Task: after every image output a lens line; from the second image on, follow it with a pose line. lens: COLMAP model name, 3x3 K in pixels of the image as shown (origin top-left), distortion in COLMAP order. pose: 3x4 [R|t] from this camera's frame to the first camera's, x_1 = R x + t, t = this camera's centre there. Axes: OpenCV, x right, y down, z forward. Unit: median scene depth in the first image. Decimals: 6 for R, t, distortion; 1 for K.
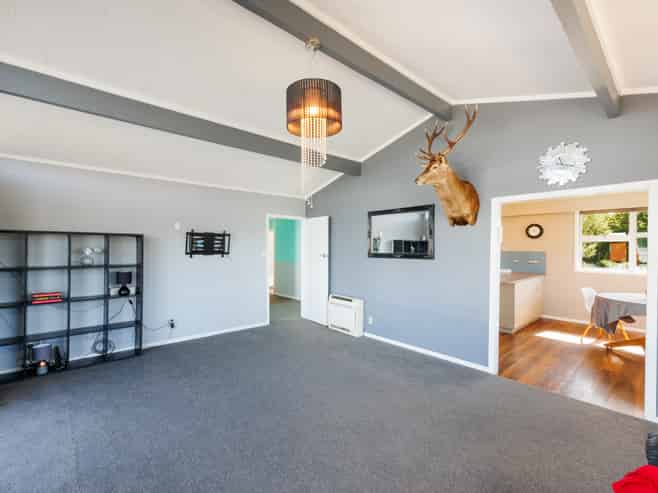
lens RADIAL K [[296.3, 0, 329.2], [0, 296.3, 249.8], [0, 0, 1]] dist [0.001215, 0.000013]
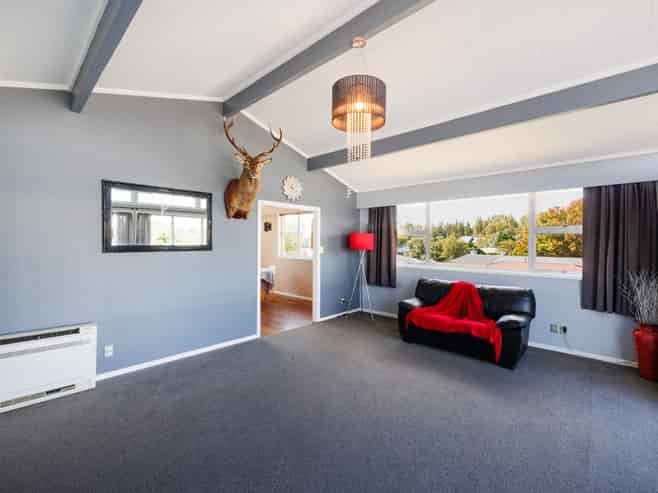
lens RADIAL K [[302.4, 0, 327.3], [0, 302.4, 244.7], [0, 0, 1]] dist [-0.000688, -0.000106]
pose [[-0.103607, -0.013558, 0.994526, -0.554472], [-0.004255, 0.999904, 0.013188, -0.001054], [-0.994609, -0.002865, -0.103655, 0.601106]]
